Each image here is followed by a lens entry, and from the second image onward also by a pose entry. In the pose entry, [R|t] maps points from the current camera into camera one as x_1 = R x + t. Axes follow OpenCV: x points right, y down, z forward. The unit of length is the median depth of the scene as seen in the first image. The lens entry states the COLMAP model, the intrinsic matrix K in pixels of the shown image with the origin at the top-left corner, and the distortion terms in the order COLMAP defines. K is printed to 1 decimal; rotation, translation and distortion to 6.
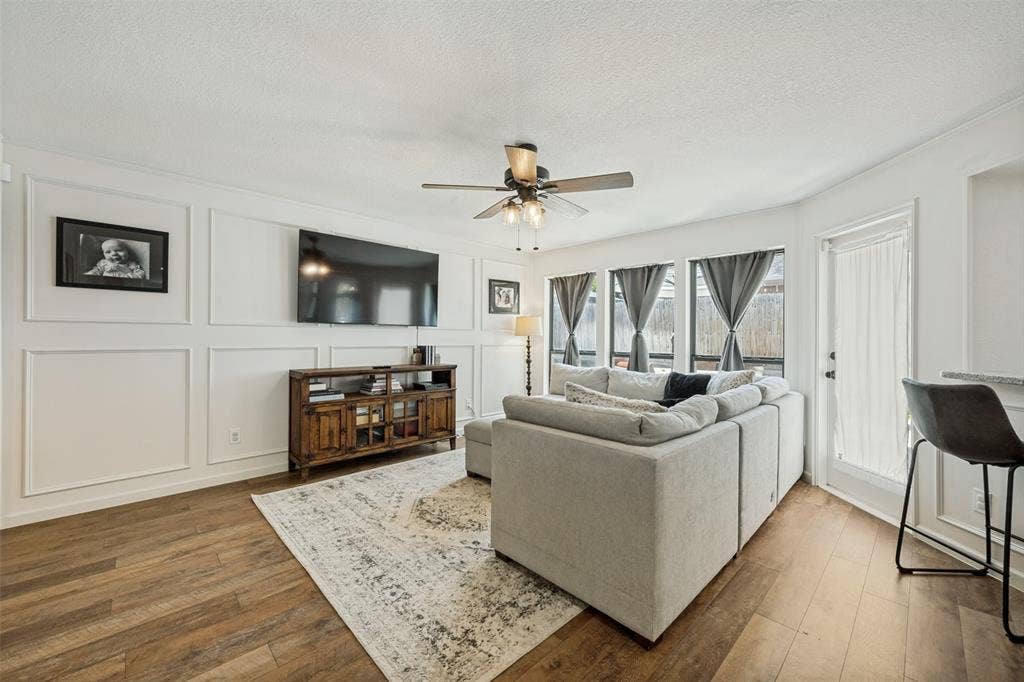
lens RADIAL K [[399.9, 0, 511.2], [0, 399.9, 337.1], [0, 0, 1]] dist [-0.000214, -0.000457]
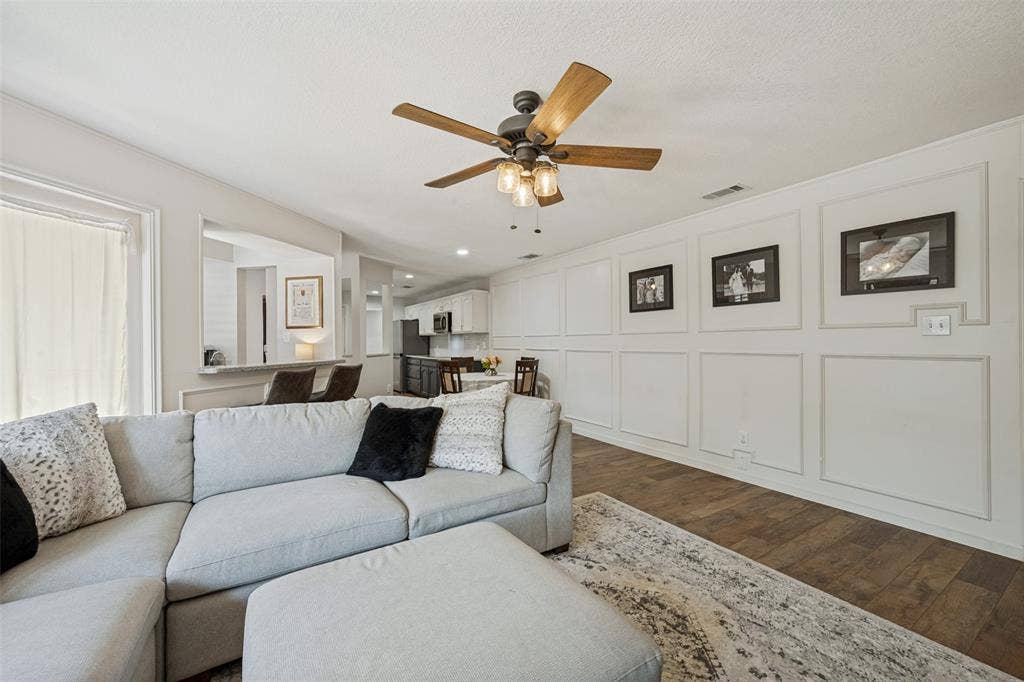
lens RADIAL K [[399.9, 0, 513.6], [0, 399.9, 342.6], [0, 0, 1]] dist [-0.000214, -0.000457]
pose [[-0.978771, -0.003600, 0.204925, -0.109556], [-0.002997, 0.999990, 0.003254, -0.005357], [-0.204935, 0.002571, -0.978772, 2.014754]]
